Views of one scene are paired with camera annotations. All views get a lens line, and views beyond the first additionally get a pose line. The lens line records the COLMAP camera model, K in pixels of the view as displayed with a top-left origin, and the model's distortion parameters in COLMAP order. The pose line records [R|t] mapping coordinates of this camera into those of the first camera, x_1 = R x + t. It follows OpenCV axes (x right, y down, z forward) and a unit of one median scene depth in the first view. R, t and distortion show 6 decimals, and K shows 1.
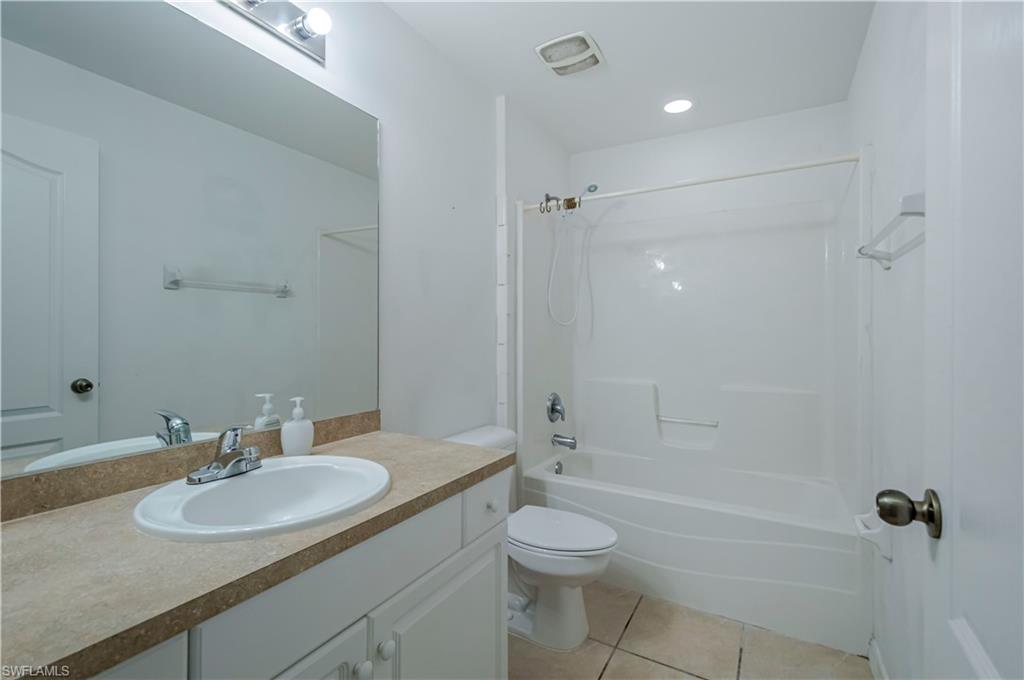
lens RADIAL K [[450.6, 0, 516.0], [0, 450.6, 330.7], [0, 0, 1]] dist [-0.015603, -0.003303]
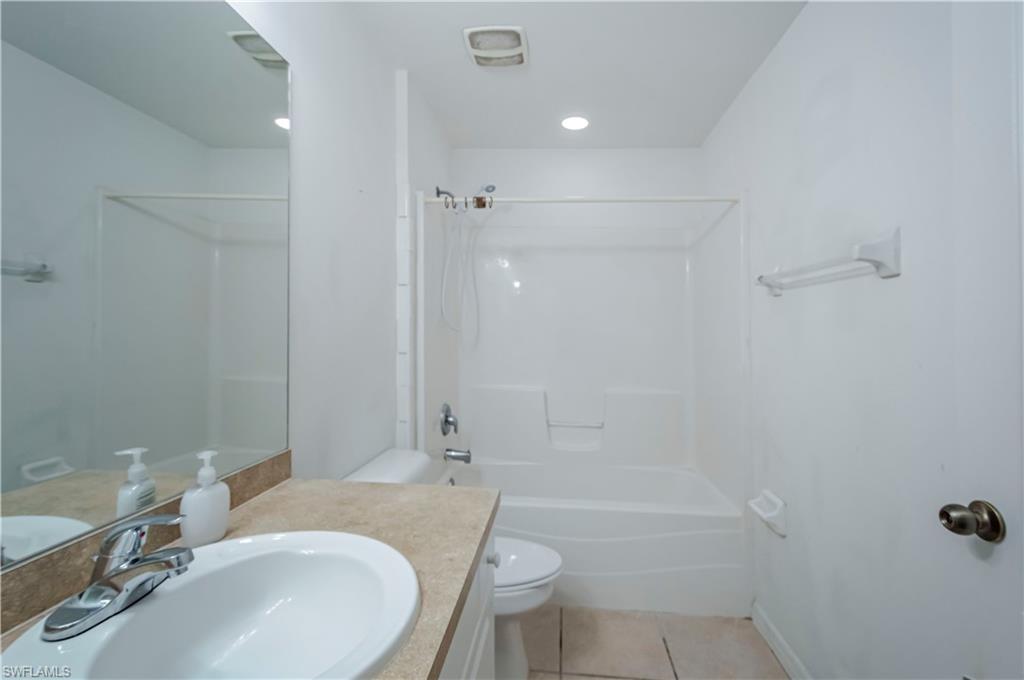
lens RADIAL K [[450.6, 0, 533.4], [0, 450.6, 321.5], [0, 0, 1]] dist [-0.015603, -0.003303]
pose [[0.902979, 0.021612, 0.429142, -0.202288], [-0.016773, 0.999746, -0.015054, -0.025263], [-0.429358, 0.006395, 0.903112, 0.118963]]
